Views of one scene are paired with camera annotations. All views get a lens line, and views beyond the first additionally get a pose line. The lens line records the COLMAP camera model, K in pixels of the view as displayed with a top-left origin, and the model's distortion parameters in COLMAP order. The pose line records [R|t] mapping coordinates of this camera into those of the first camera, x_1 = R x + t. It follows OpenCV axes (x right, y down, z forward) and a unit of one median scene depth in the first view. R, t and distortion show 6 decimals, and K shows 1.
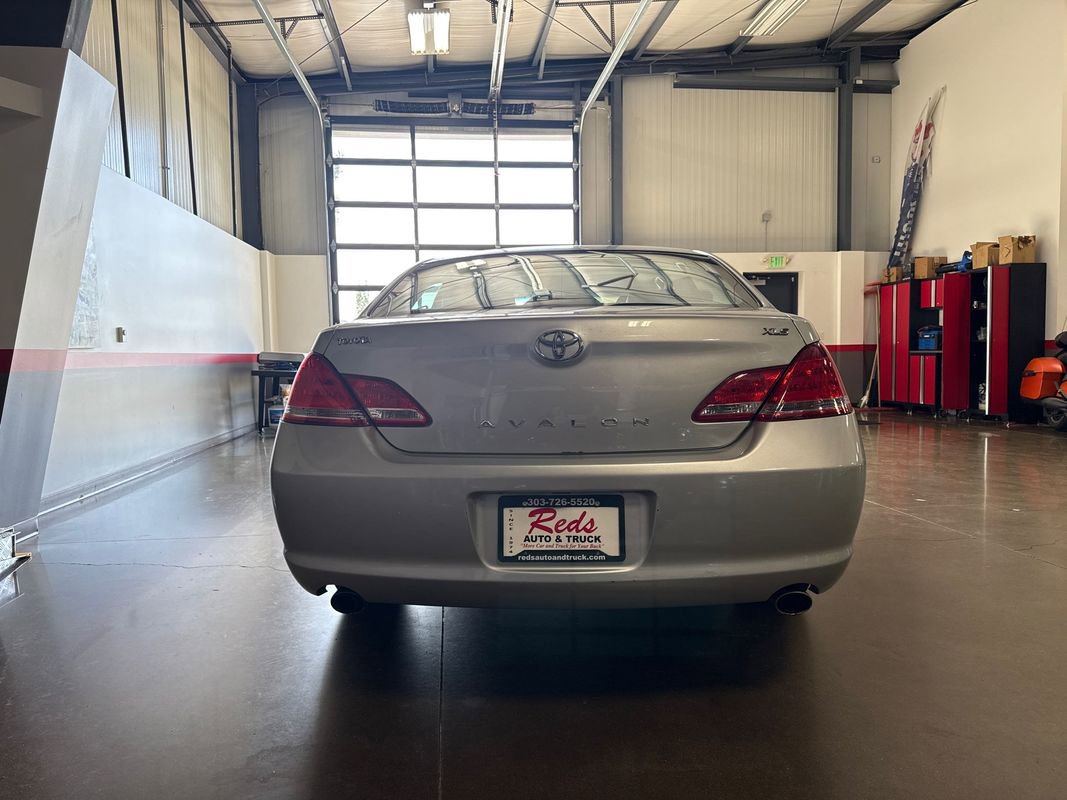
lens RADIAL K [[762.6, 0, 537.5], [0, 762.6, 396.5], [0, 0, 1]] dist [0.013105, -0.018205]
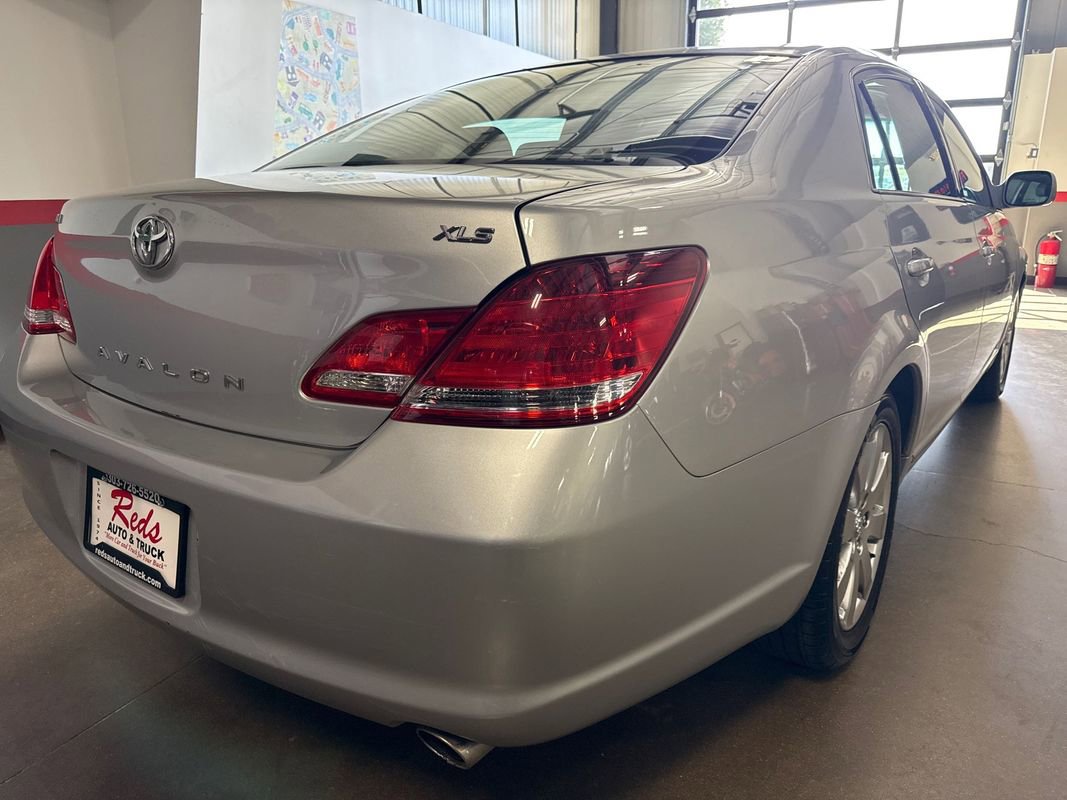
lens RADIAL K [[762.6, 0, 537.2], [0, 762.6, 399.2], [0, 0, 1]] dist [0.013105, -0.018205]
pose [[0.833054, 0.158048, -0.530133, 0.641012], [-0.039413, 0.972840, 0.228099, -0.098314], [0.551785, -0.169125, 0.816658, 0.641908]]
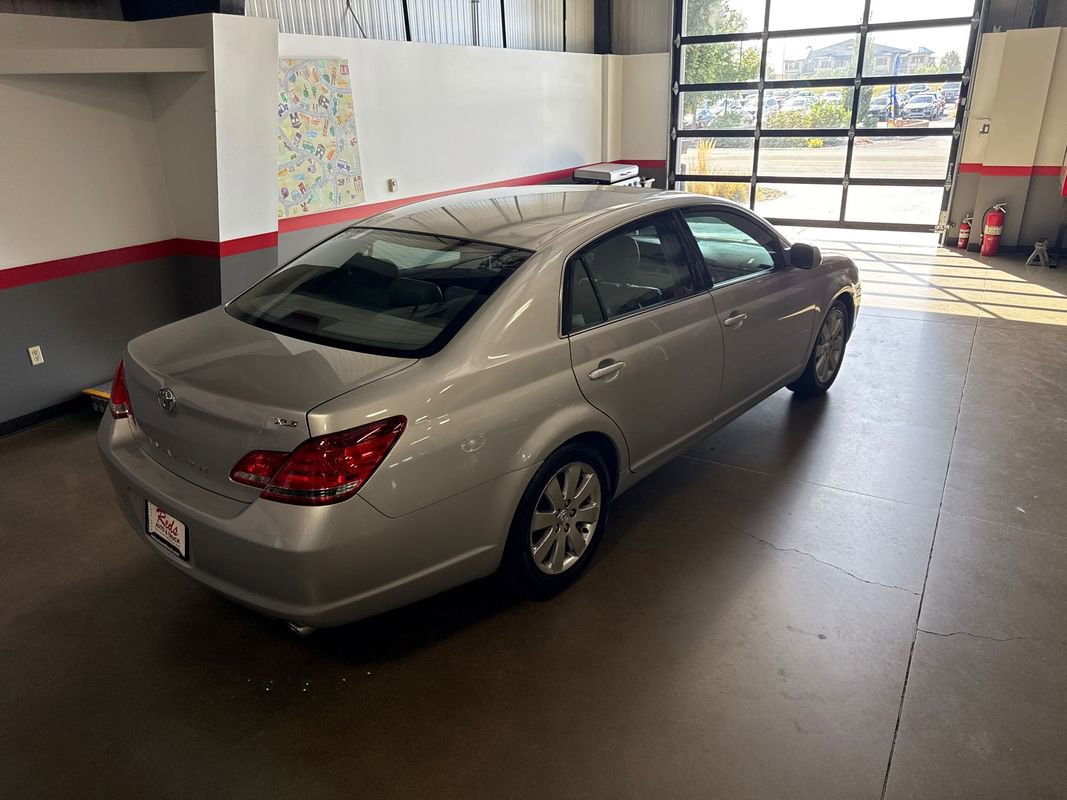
lens RADIAL K [[762.6, 0, 534.0], [0, 762.6, 396.5], [0, 0, 1]] dist [0.013105, -0.018205]
pose [[0.789121, 0.216463, -0.574832, 1.305471], [-0.016770, 0.943089, 0.332116, -0.528541], [0.614009, -0.252440, 0.747841, 0.394033]]
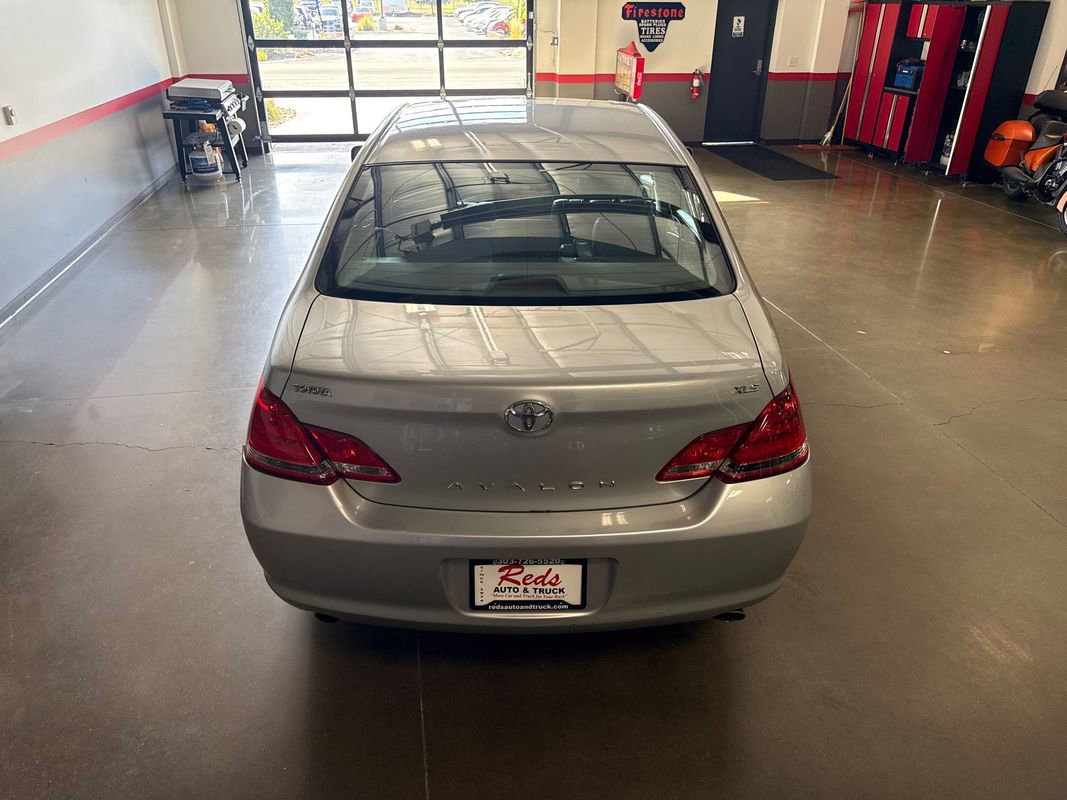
lens RADIAL K [[762.6, 0, 534.4], [0, 762.6, 400.3], [0, 0, 1]] dist [0.013105, -0.018205]
pose [[0.997579, -0.004382, 0.069405, -0.033055], [-0.024788, 0.910052, 0.413752, -0.490026], [-0.064975, -0.414471, 0.907740, 0.120830]]
